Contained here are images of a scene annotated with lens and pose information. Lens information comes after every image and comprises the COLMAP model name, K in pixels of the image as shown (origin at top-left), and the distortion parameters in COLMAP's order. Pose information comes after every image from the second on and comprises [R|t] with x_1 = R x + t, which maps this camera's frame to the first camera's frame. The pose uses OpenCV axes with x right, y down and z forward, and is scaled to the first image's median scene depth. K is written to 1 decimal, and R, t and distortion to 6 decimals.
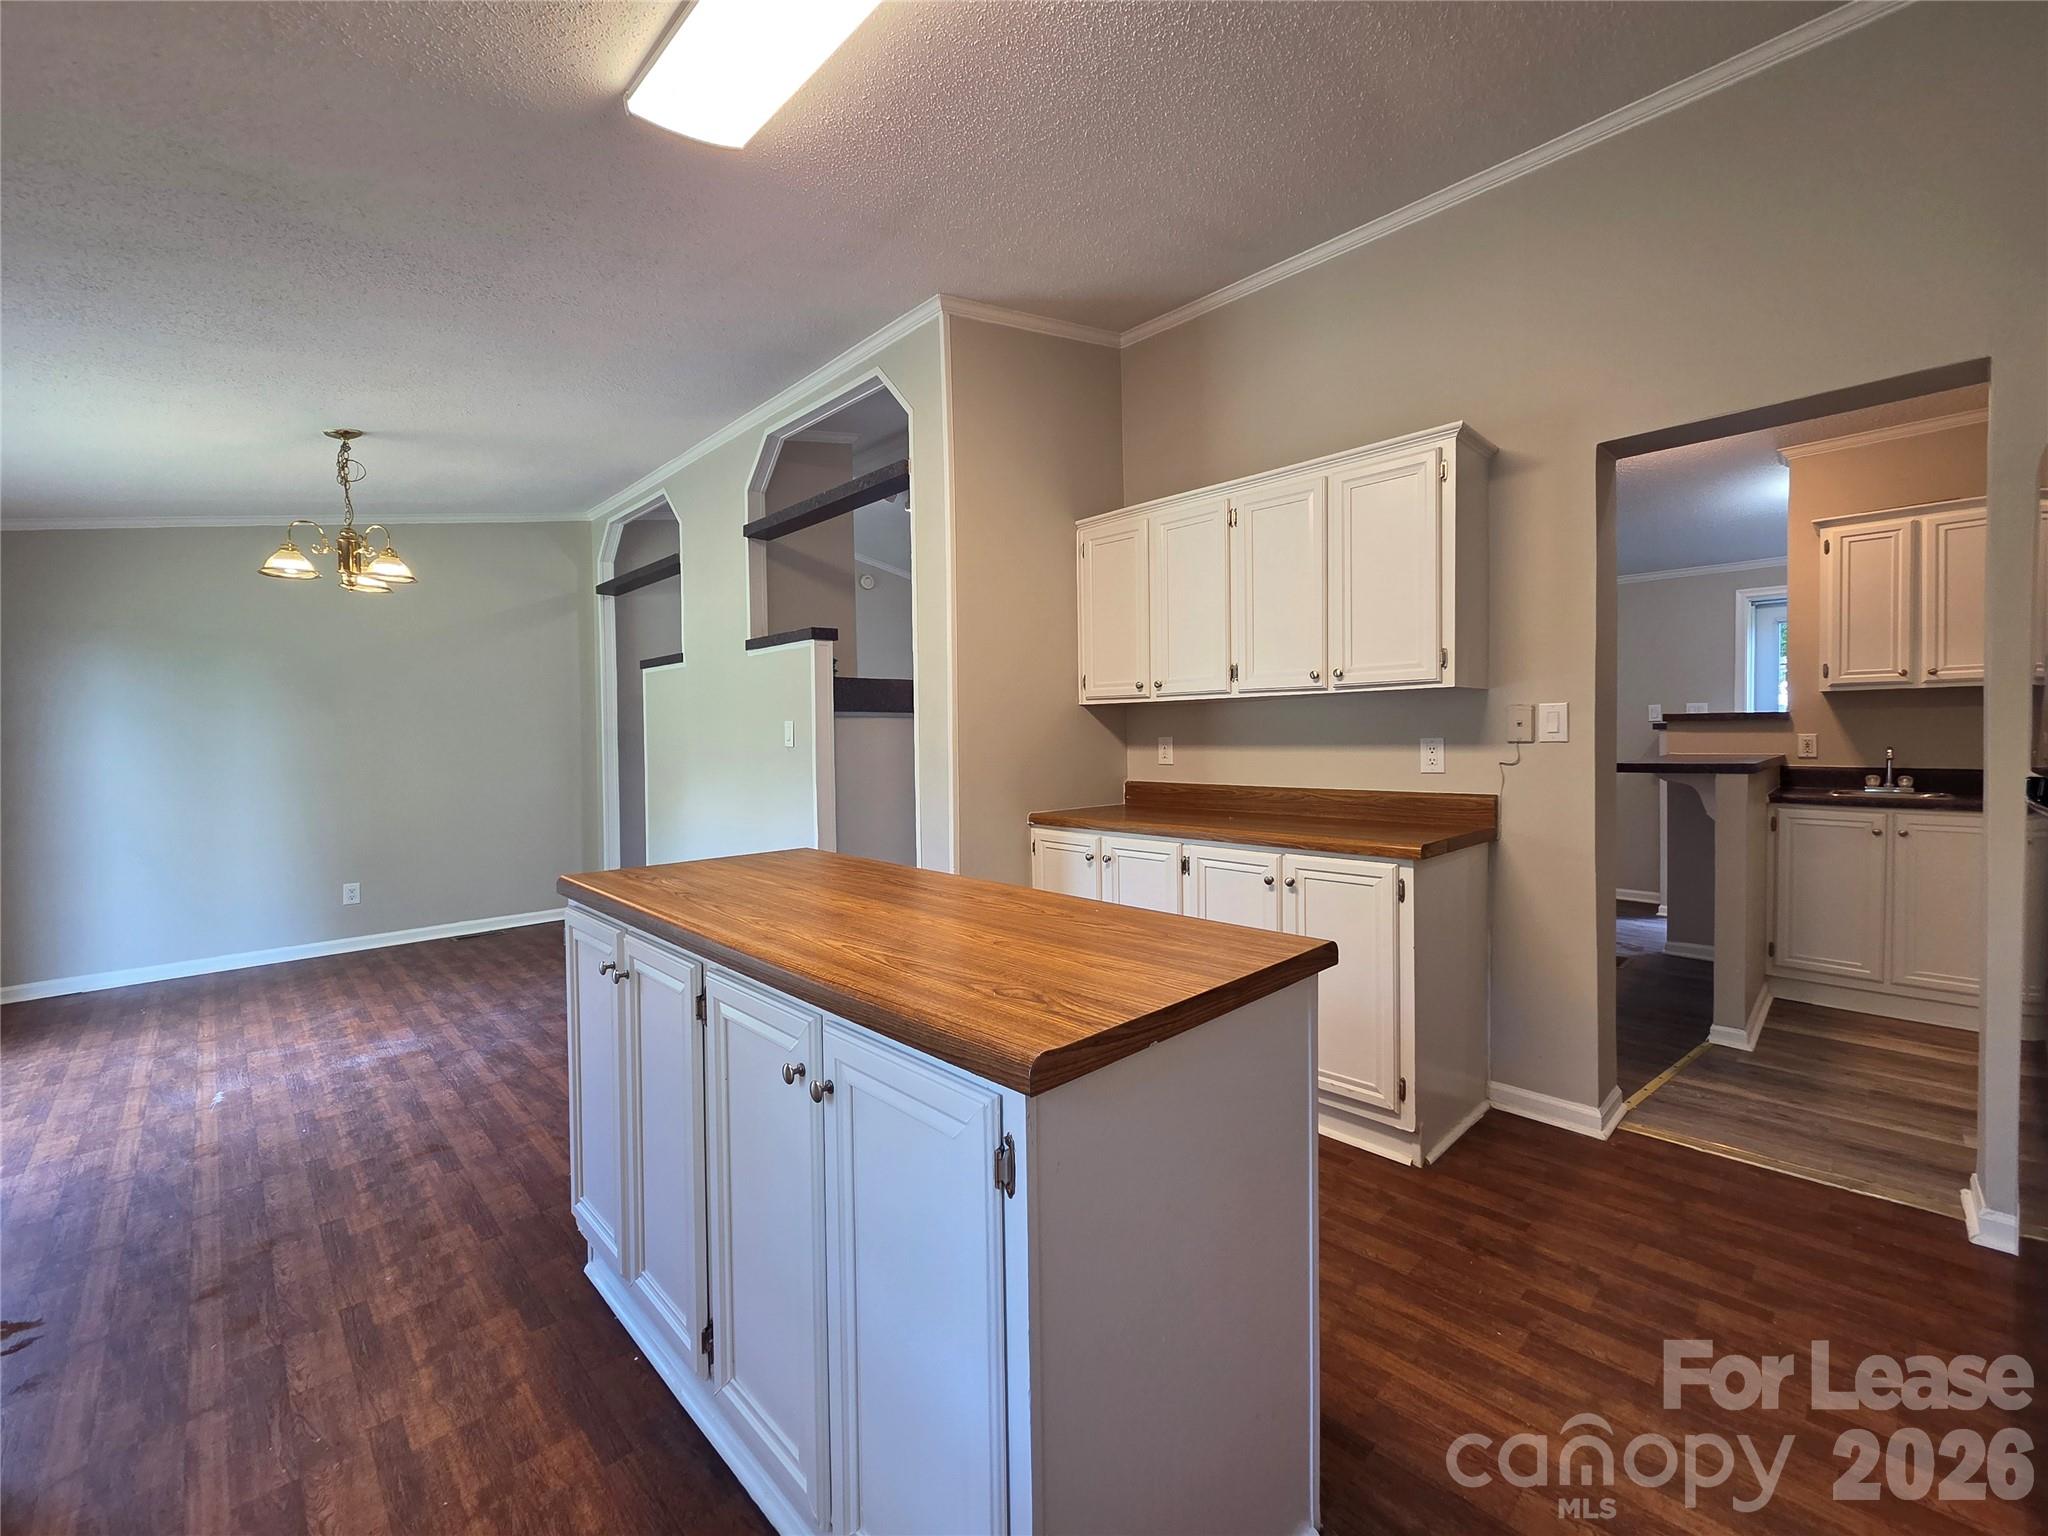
lens RADIAL K [[836.3, 0, 1035.1], [0, 836.3, 751.7], [0, 0, 1]] dist [0.003803, -0.001255]
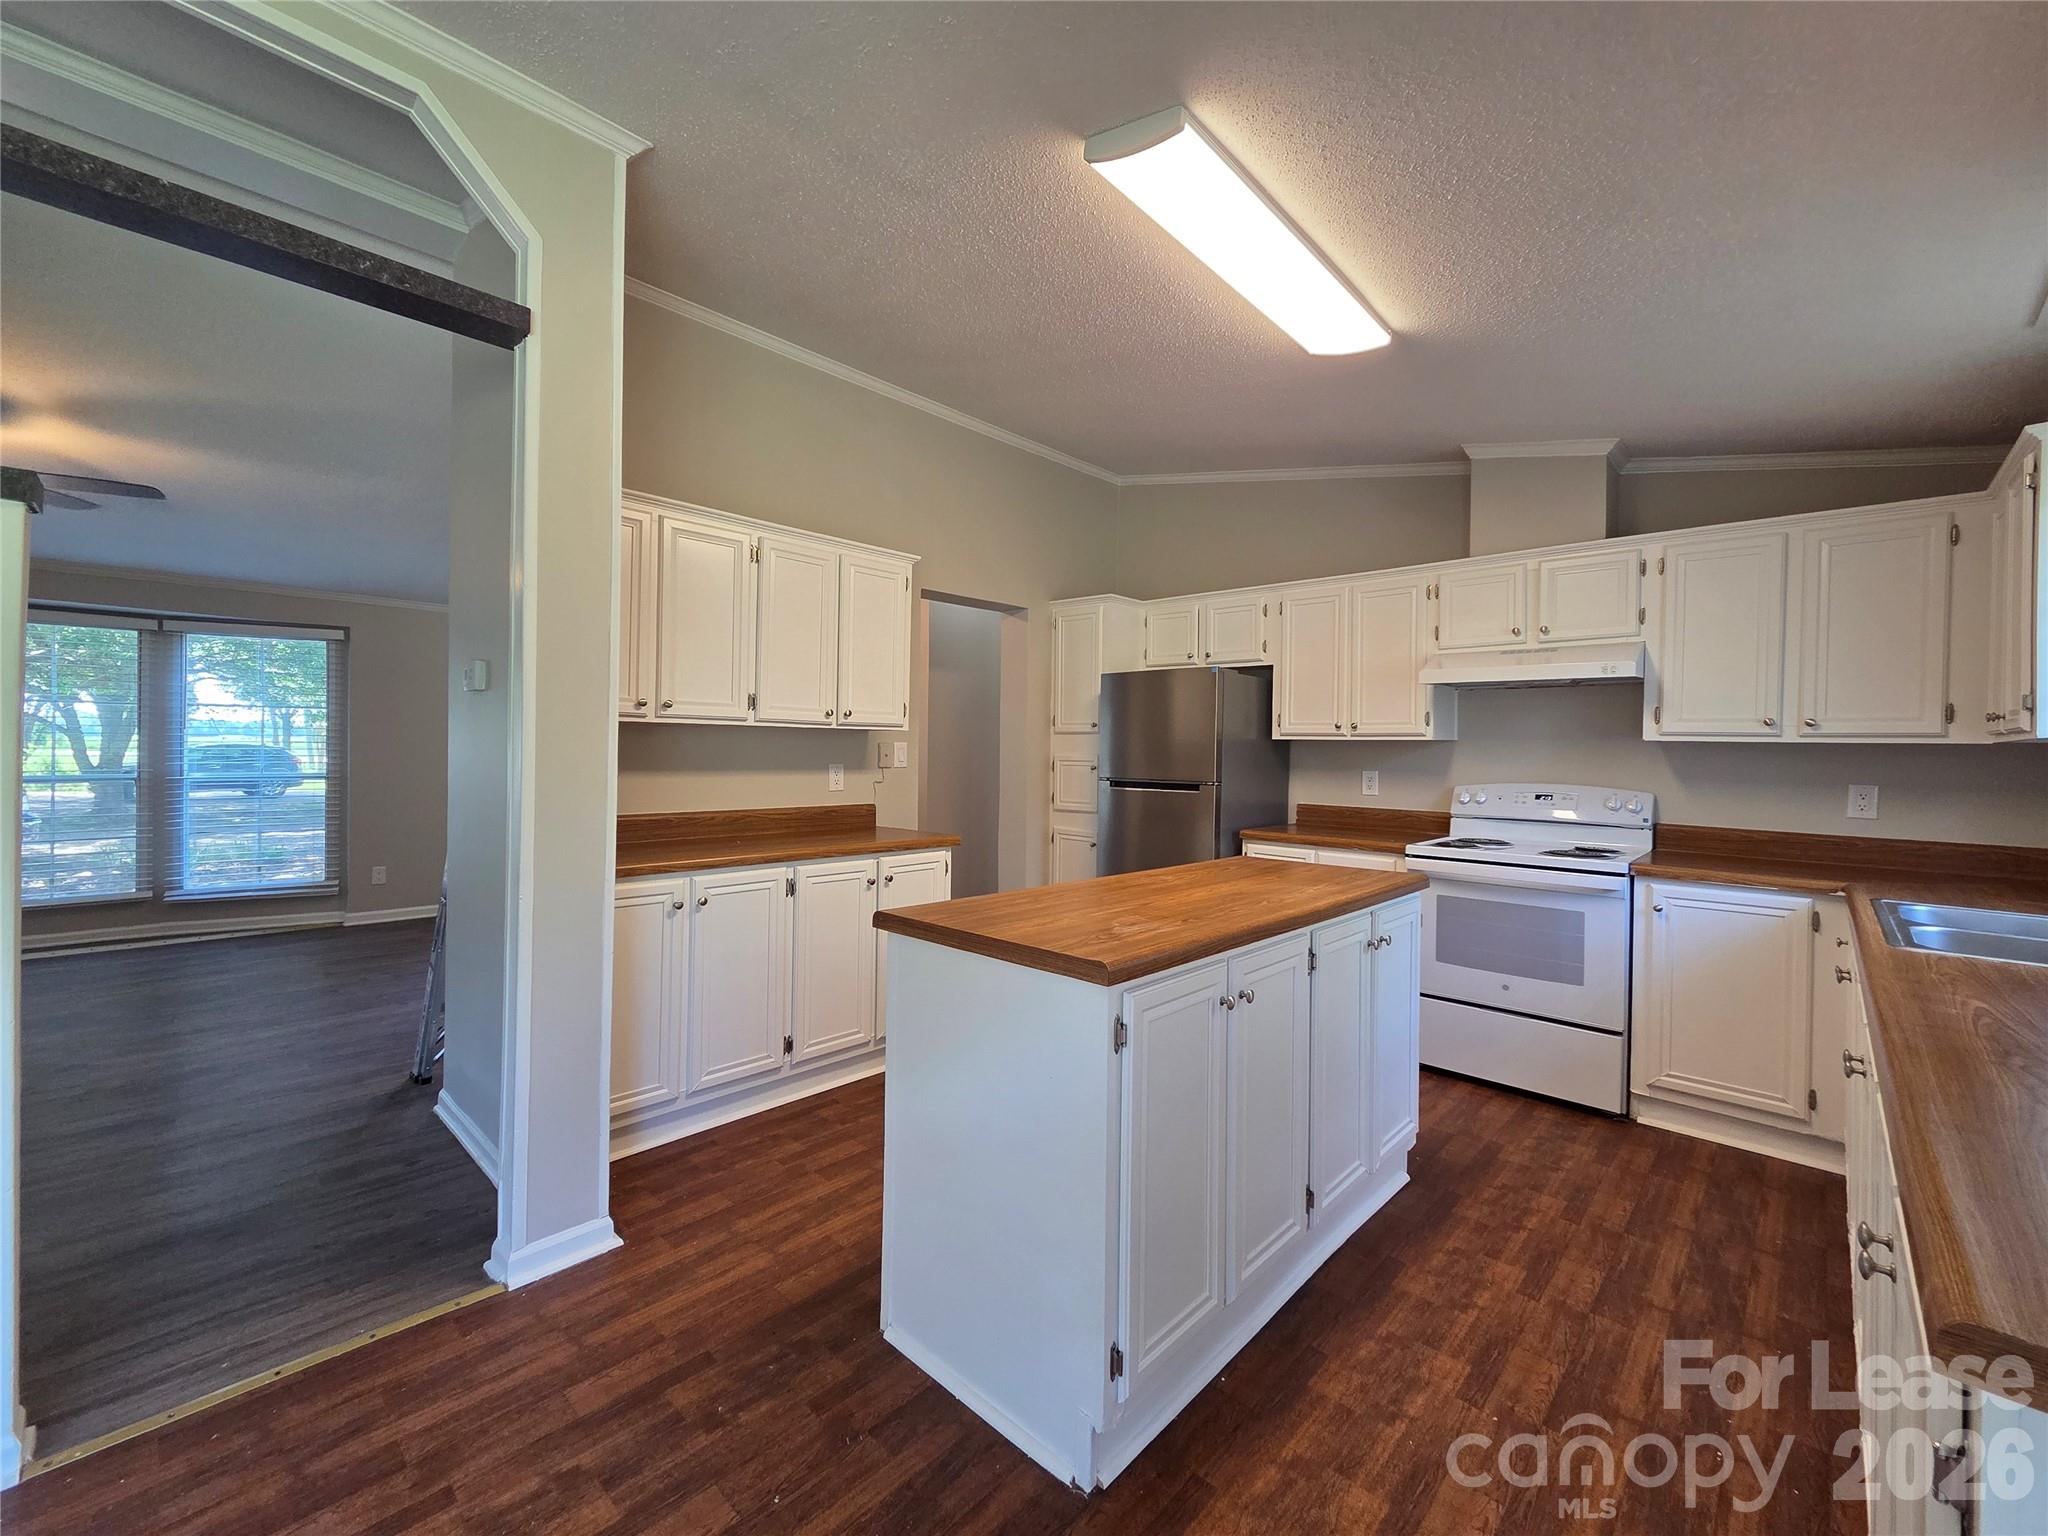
lens RADIAL K [[836.3, 0, 1035.1], [0, 836.3, 751.7], [0, 0, 1]] dist [0.003803, -0.001255]
pose [[-0.036420, 0.012235, 0.999262, -0.897207], [0.008666, 0.999891, -0.011927, -0.017845], [-0.999299, 0.008225, -0.036522, 0.754726]]
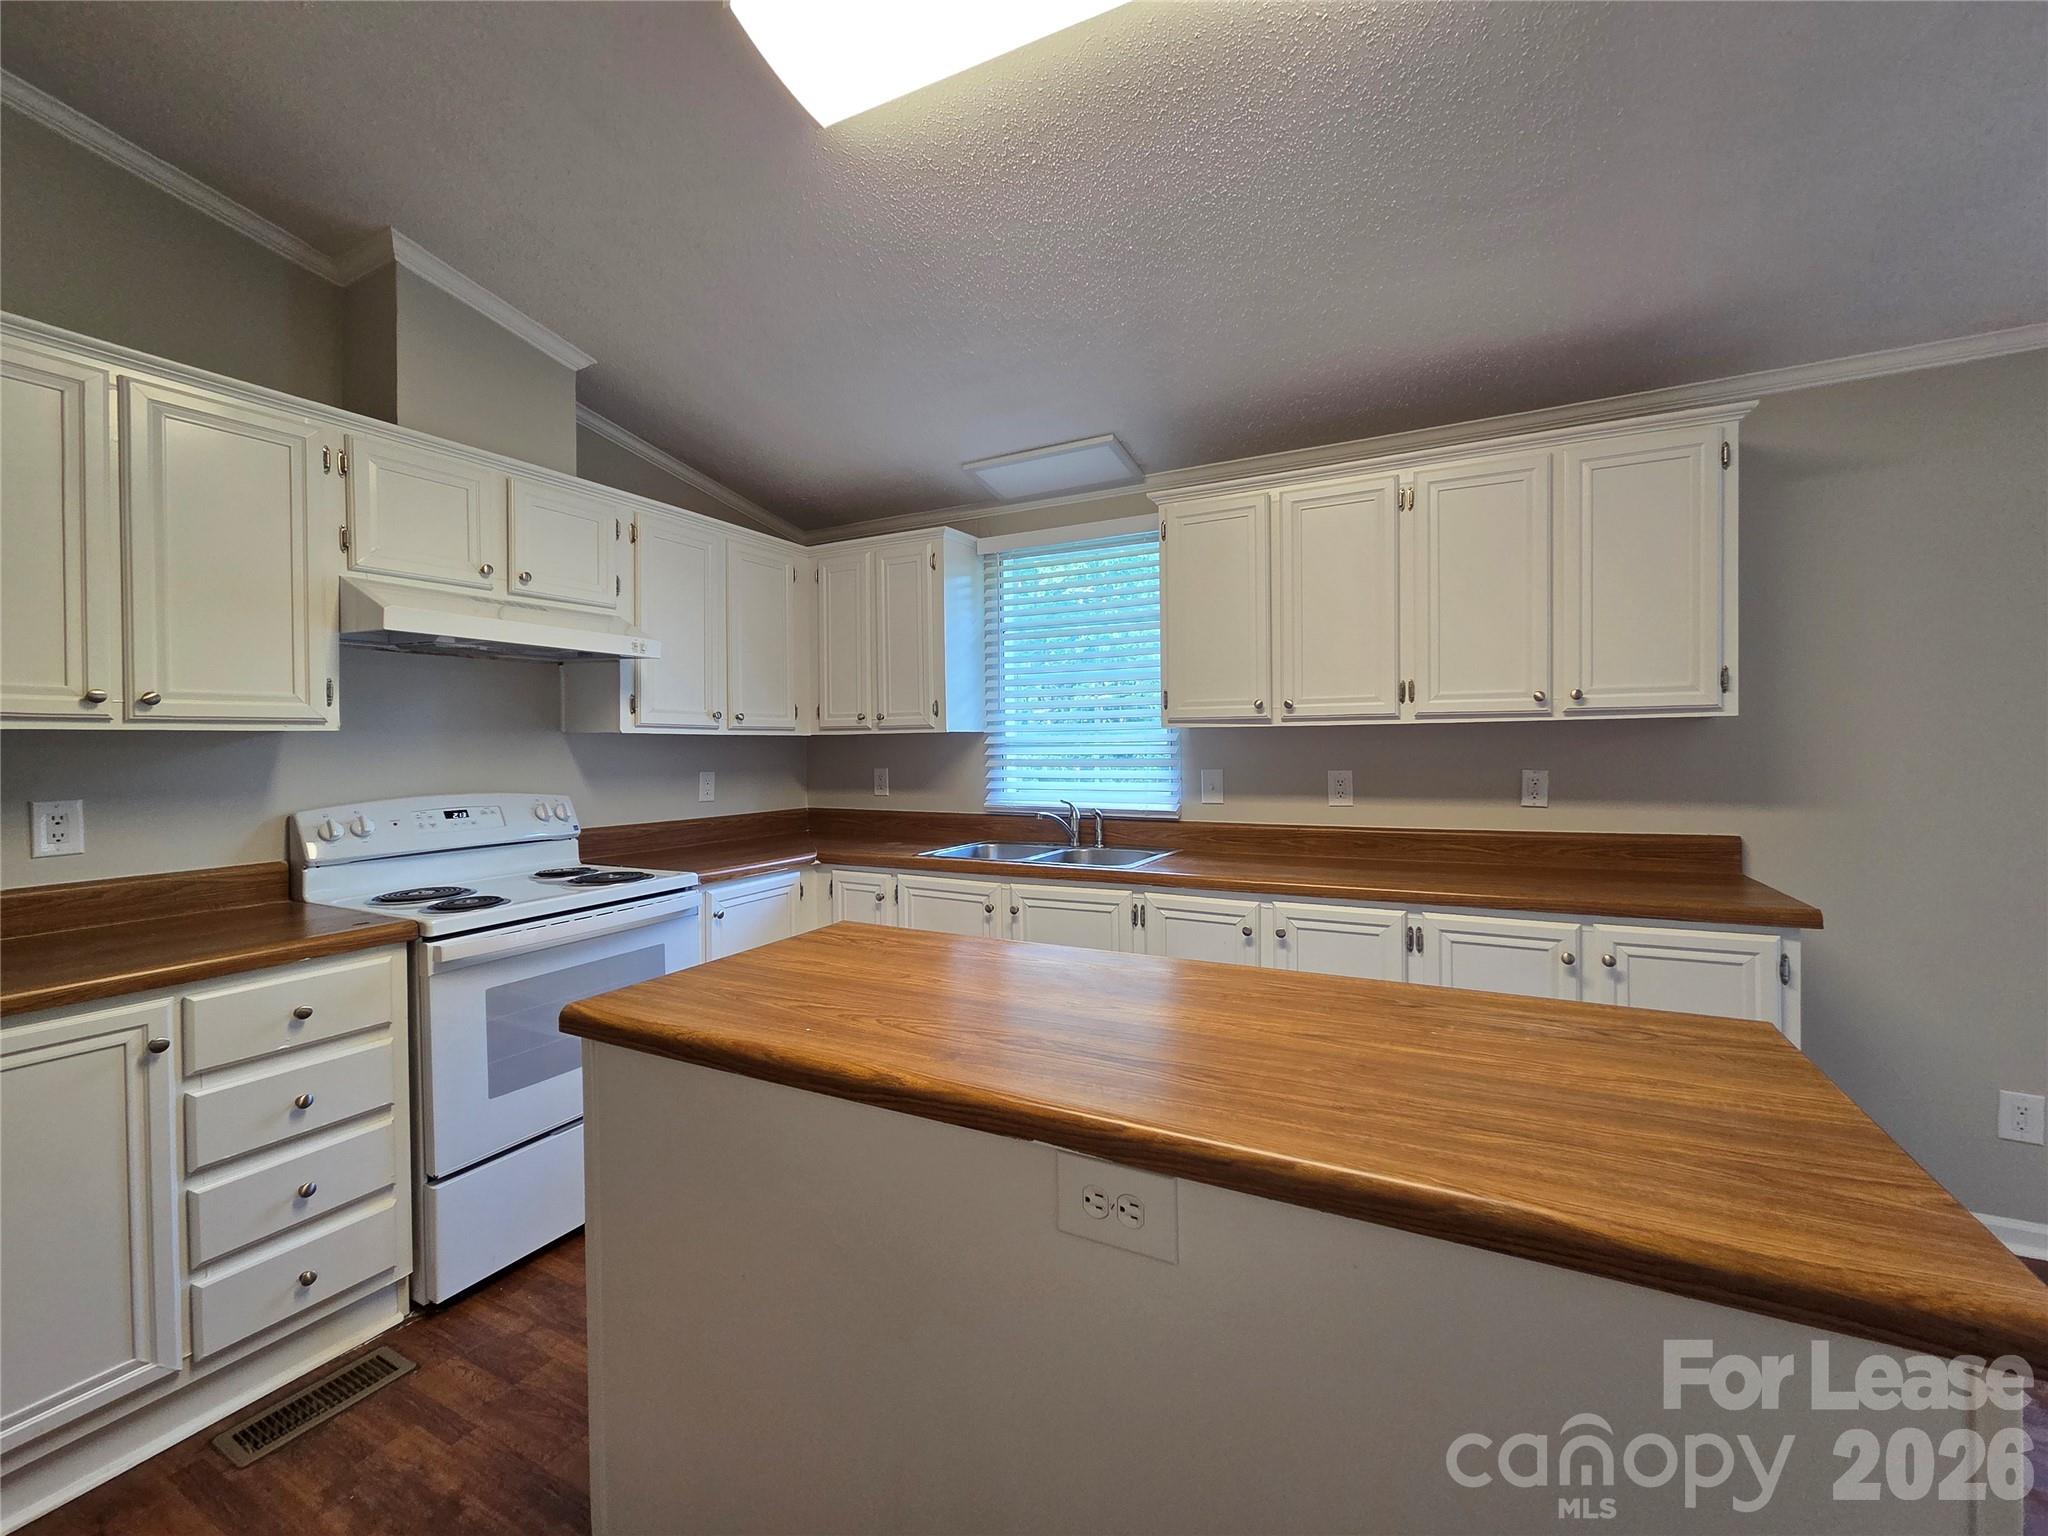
lens RADIAL K [[836.3, 0, 1035.1], [0, 836.3, 751.7], [0, 0, 1]] dist [0.003803, -0.001255]
pose [[-0.952046, 0.028854, -0.304591, 0.056765], [0.018245, 0.999126, 0.037620, -0.045531], [0.305410, 0.030259, -0.951740, 0.962813]]
